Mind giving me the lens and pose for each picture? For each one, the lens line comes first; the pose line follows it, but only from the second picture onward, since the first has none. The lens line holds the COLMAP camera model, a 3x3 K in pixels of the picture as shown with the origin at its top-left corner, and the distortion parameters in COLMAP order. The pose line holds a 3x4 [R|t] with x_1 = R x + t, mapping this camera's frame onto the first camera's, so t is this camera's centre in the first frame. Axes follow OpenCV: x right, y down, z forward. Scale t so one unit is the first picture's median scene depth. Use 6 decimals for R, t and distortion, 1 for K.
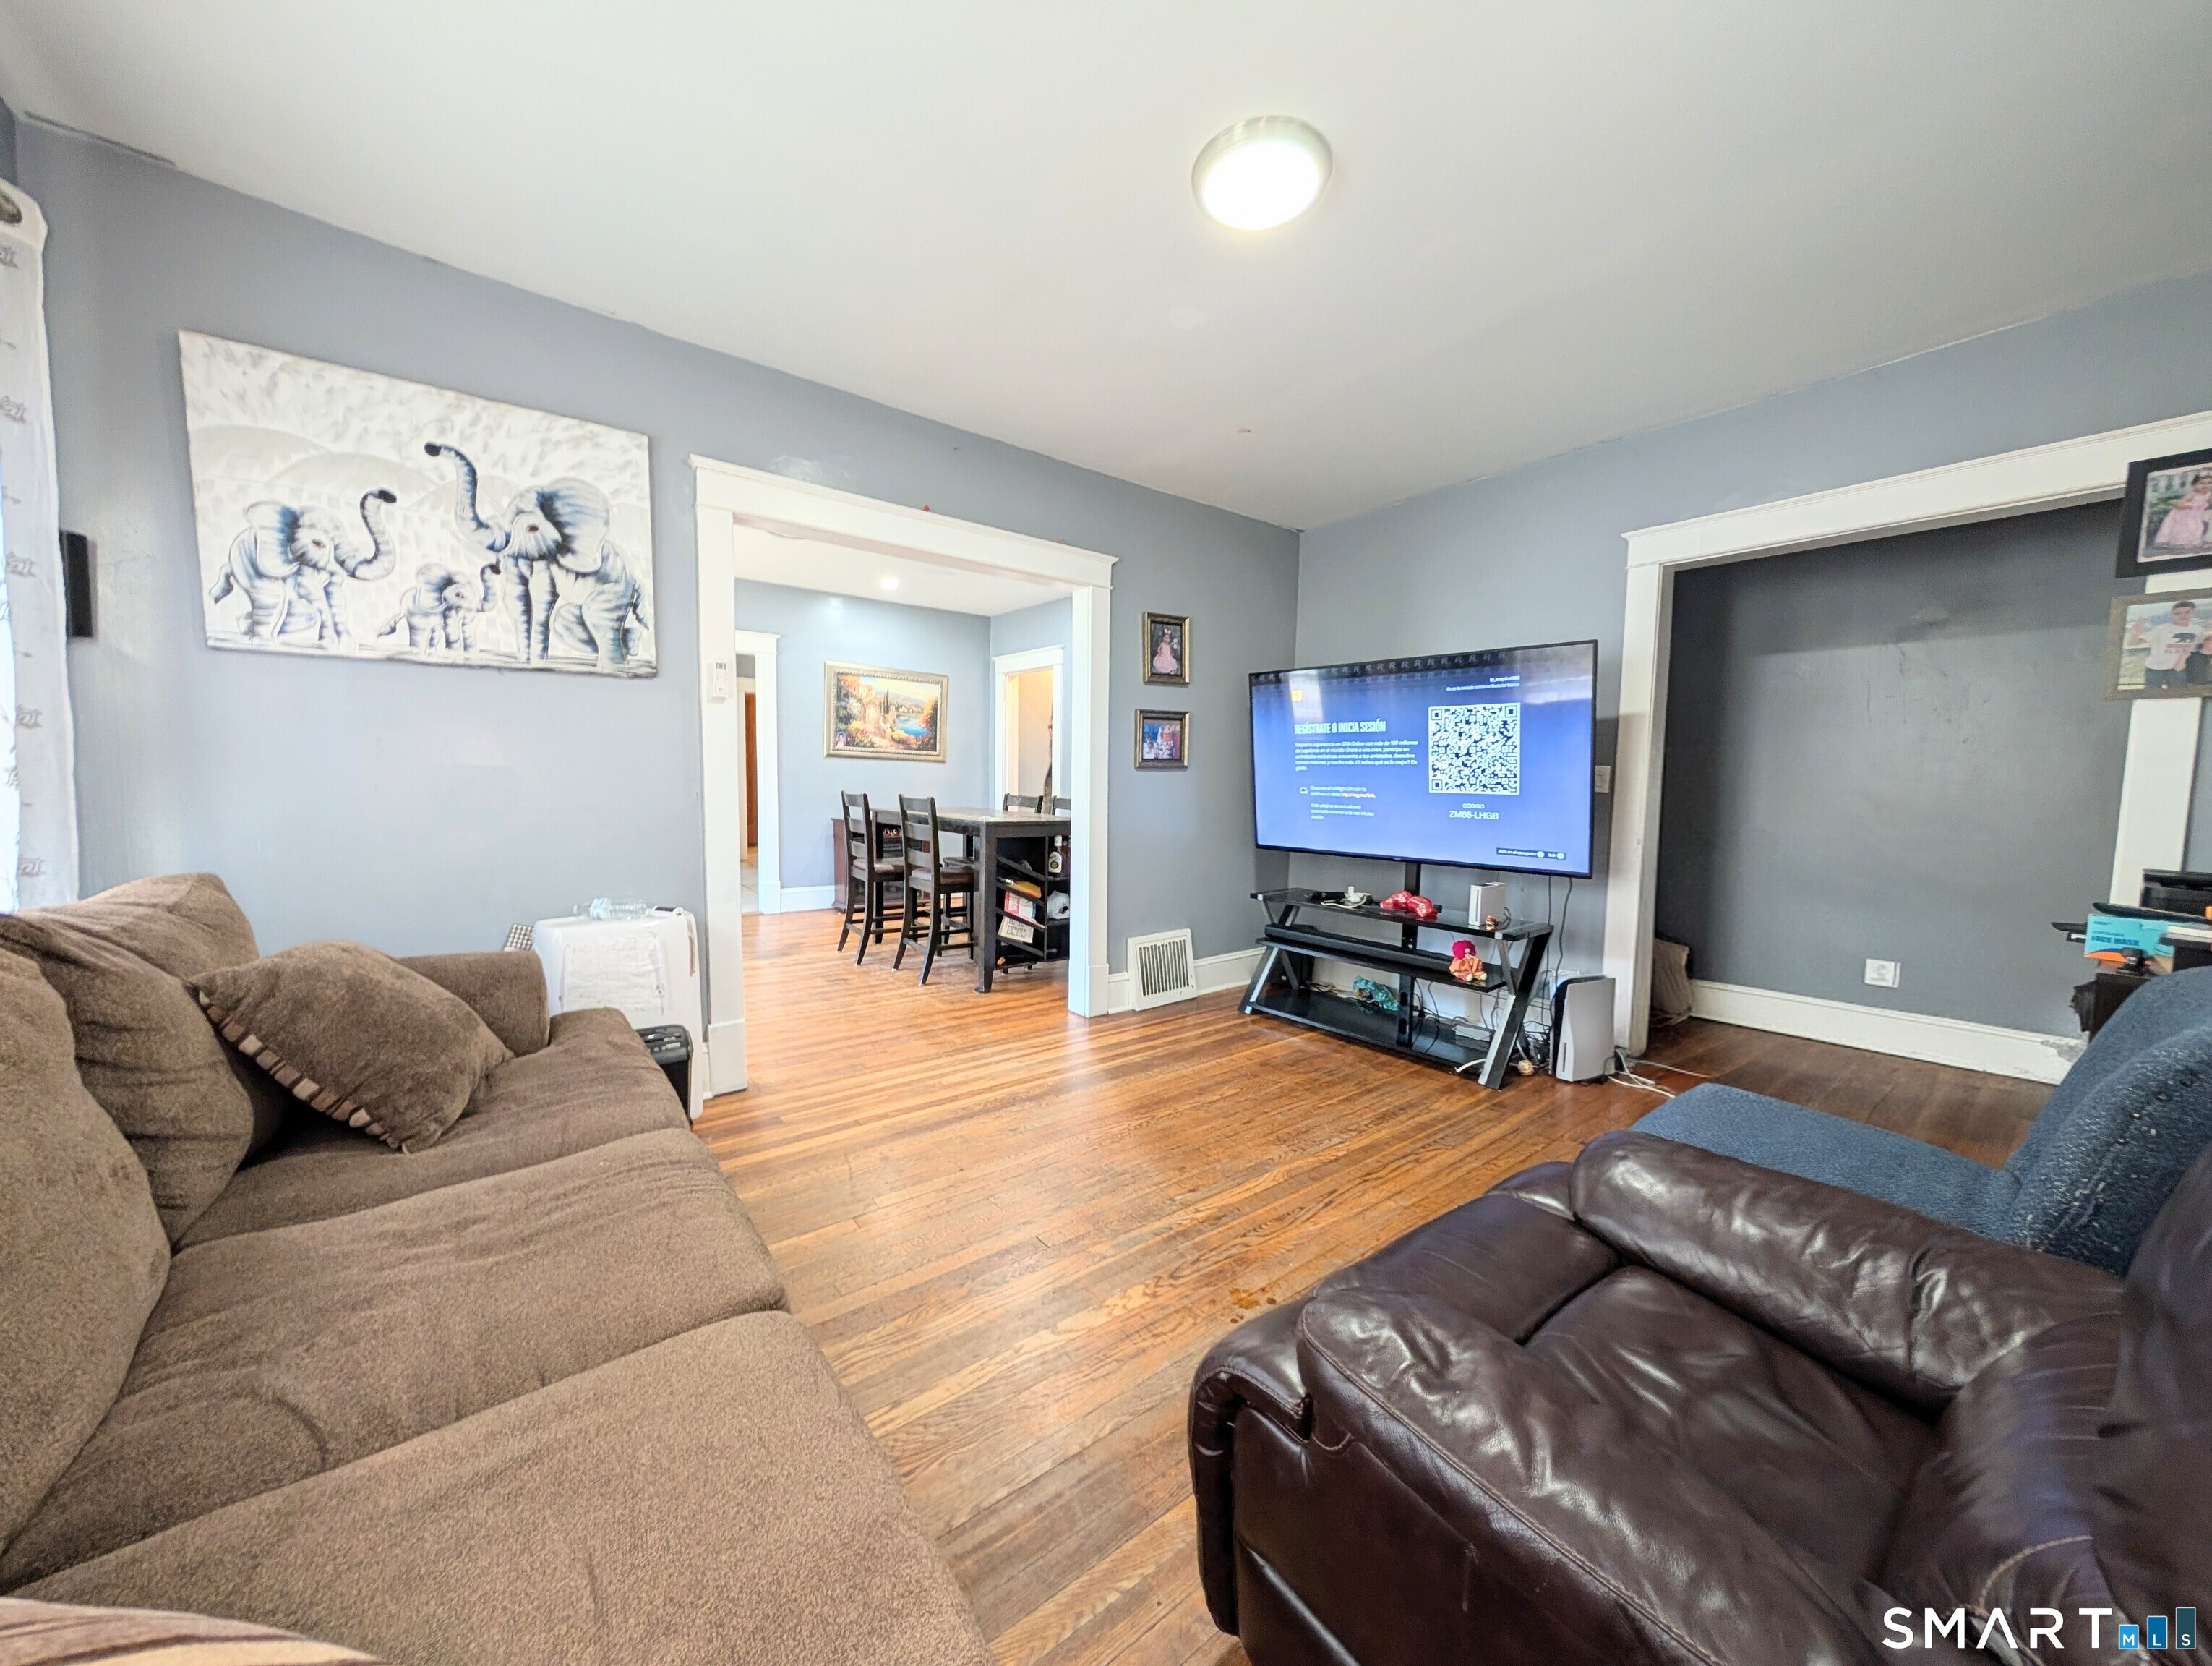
lens RADIAL K [[800.9, 0, 1107.7], [0, 800.9, 831.3], [0, 0, 1]] dist [-0.001137, -0.000040]
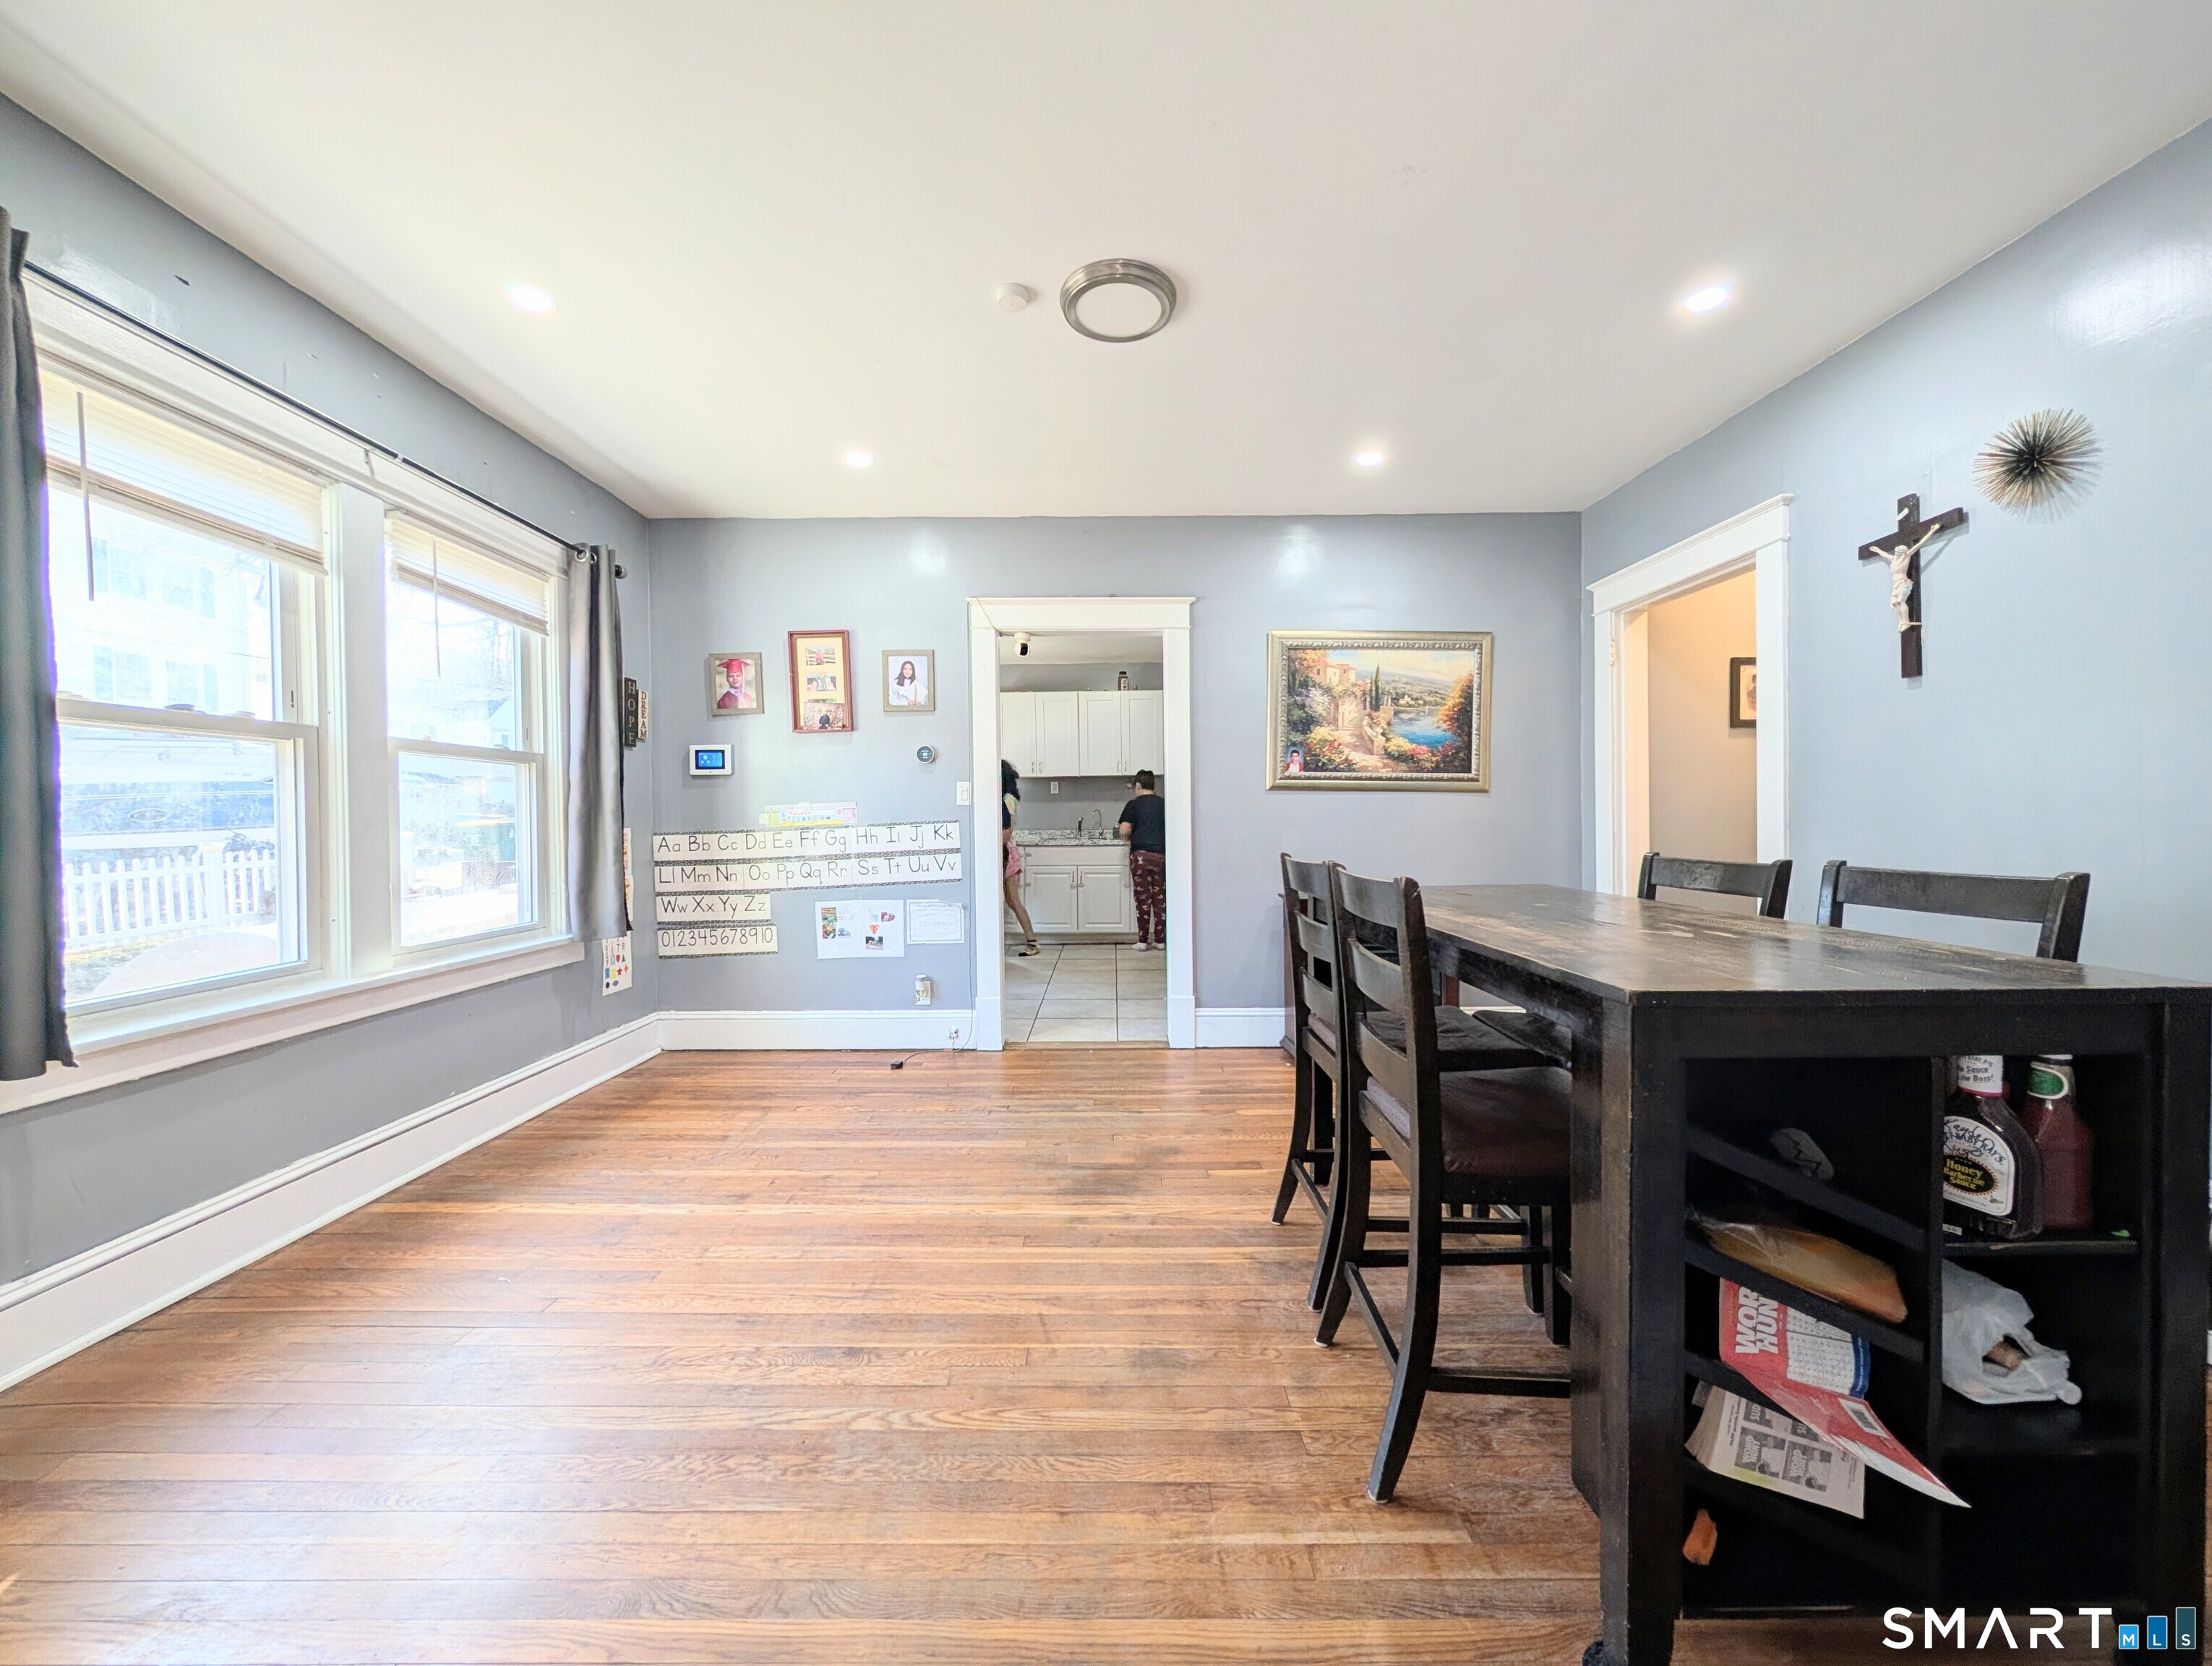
lens RADIAL K [[800.9, 0, 1107.7], [0, 800.9, 831.3], [0, 0, 1]] dist [-0.001137, -0.000040]
pose [[0.789242, -0.018820, -0.613794, -0.080867], [-0.018412, 0.998356, -0.054287, -0.027305], [0.613806, 0.054147, 0.787598, 0.451143]]
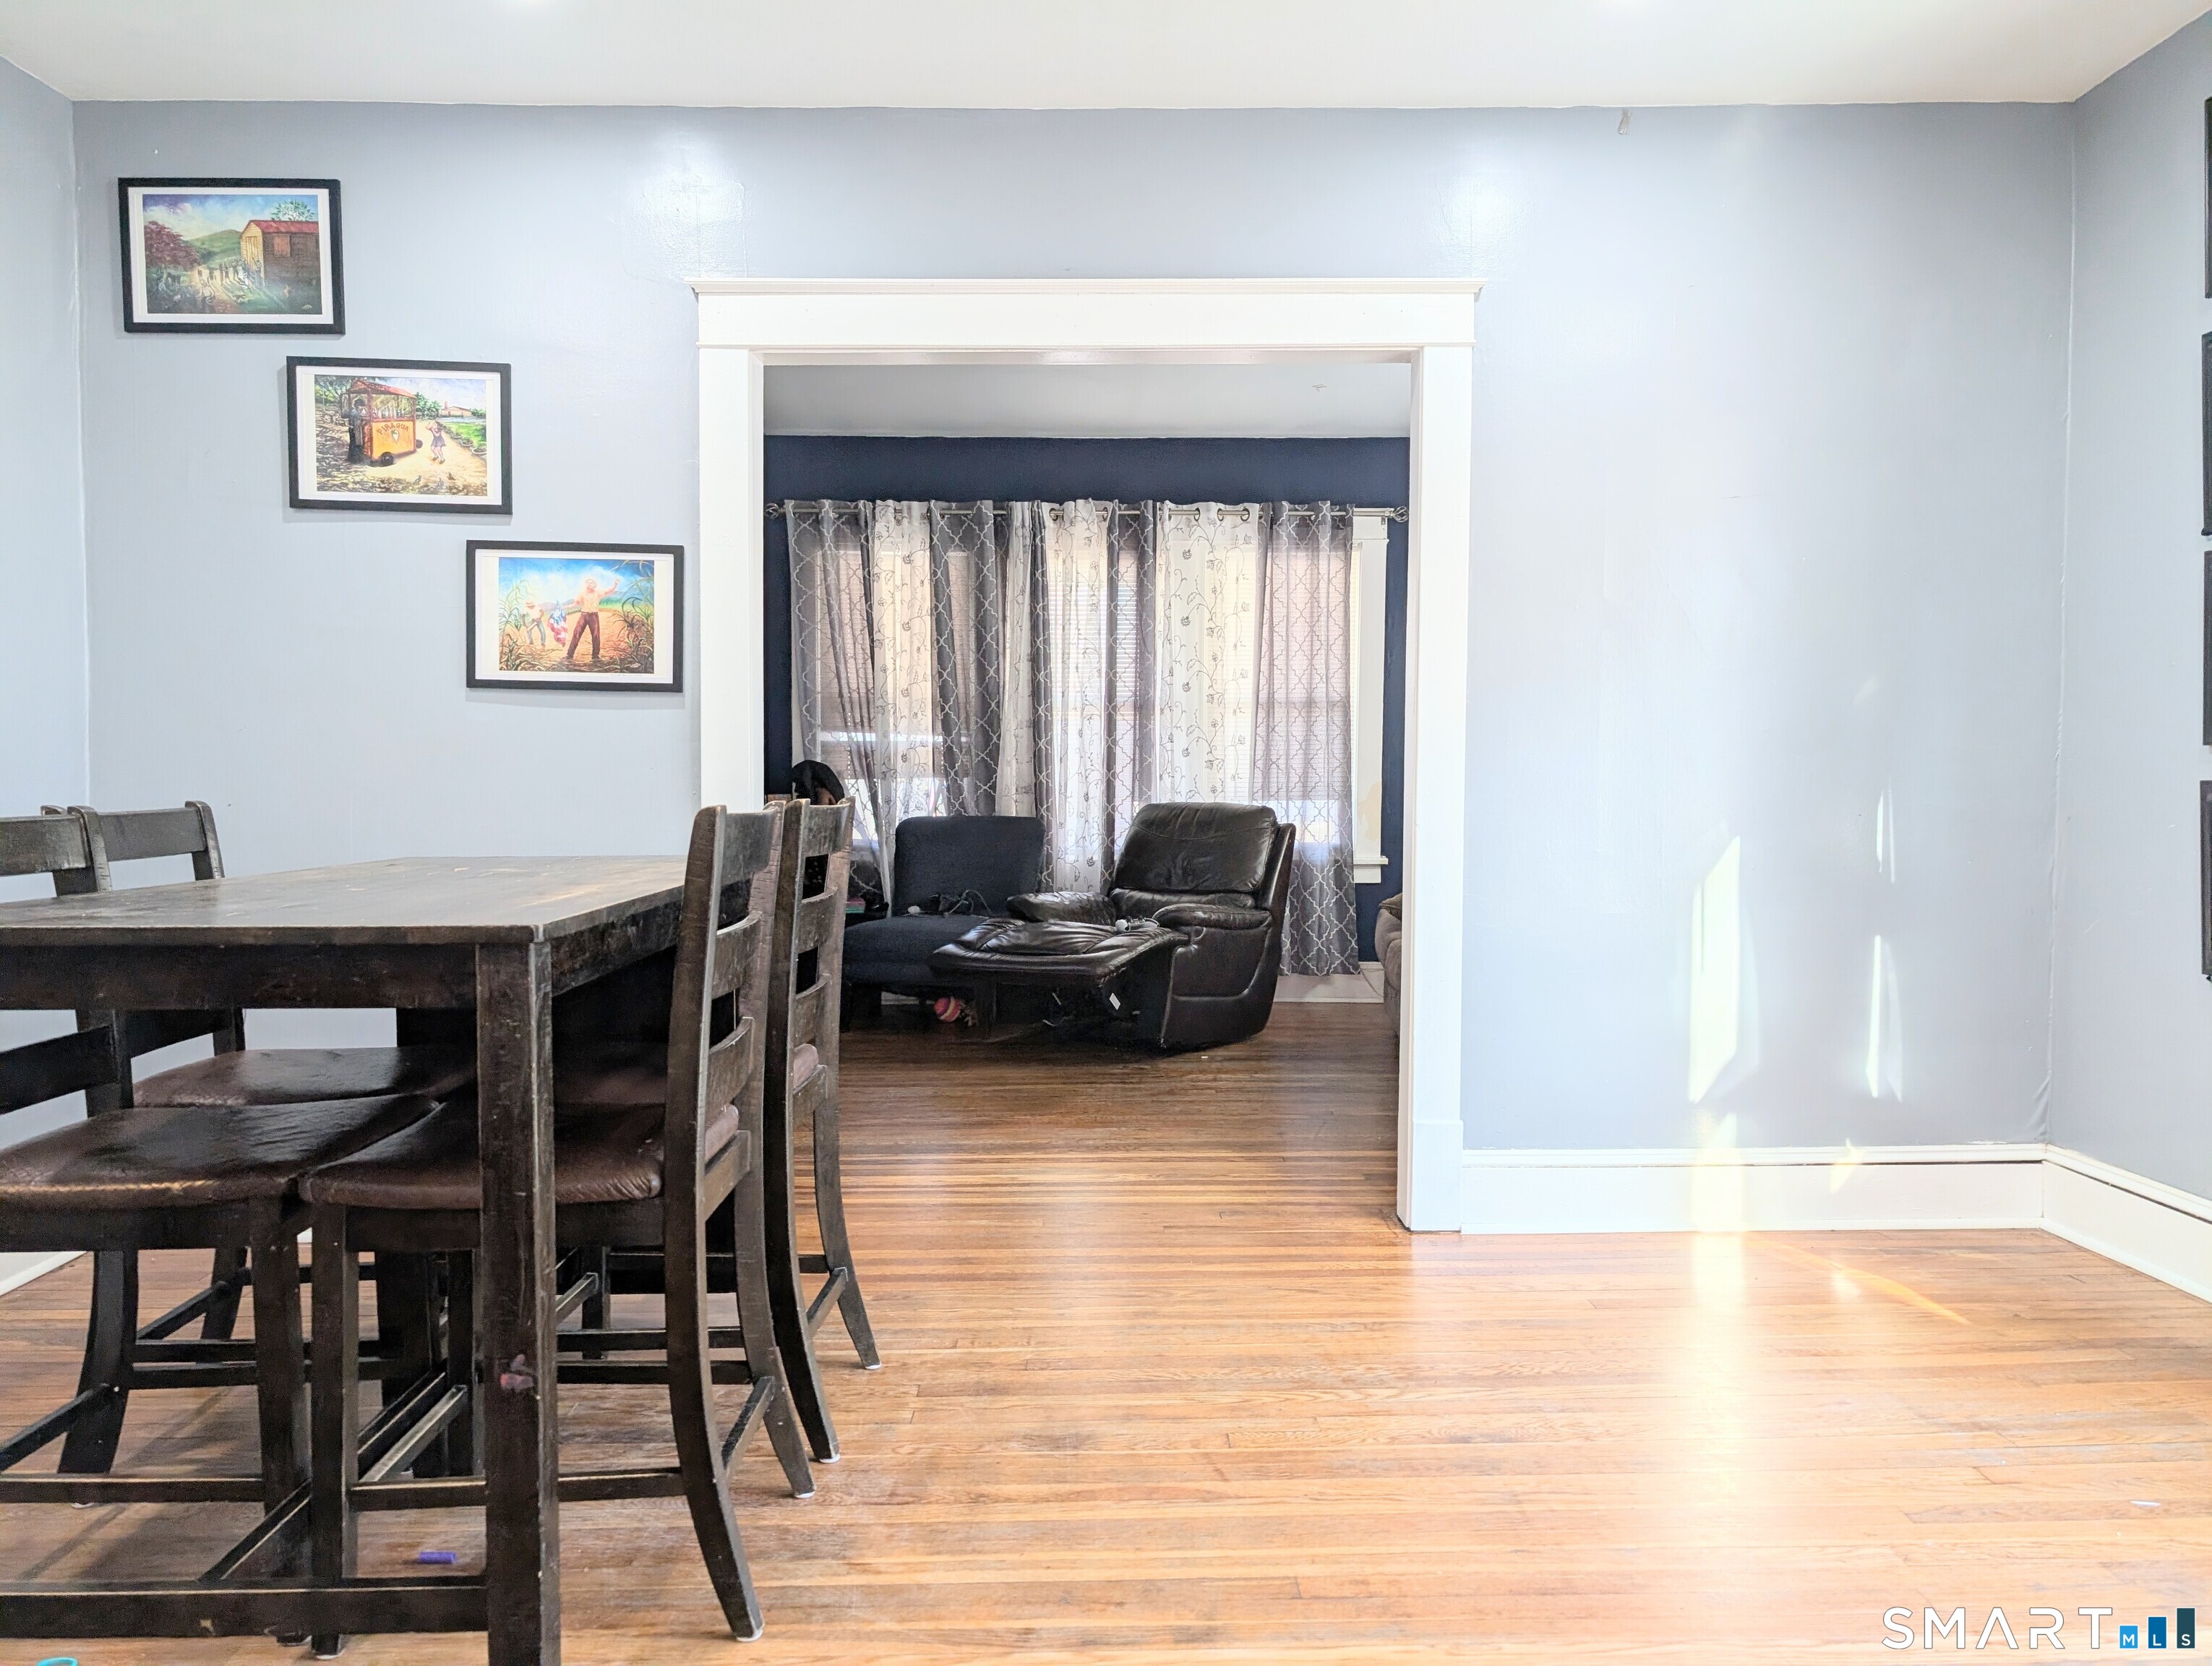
lens RADIAL K [[1587.4, 0, 1121.7], [0, 1587.4, 840.2], [0, 0, 1]] dist [0.009065, -0.000949]
pose [[-0.794174, -0.042830, 0.606180, -0.463186], [0.030856, 0.993384, 0.110614, -0.061881], [-0.606907, 0.106551, -0.787598, 0.943693]]
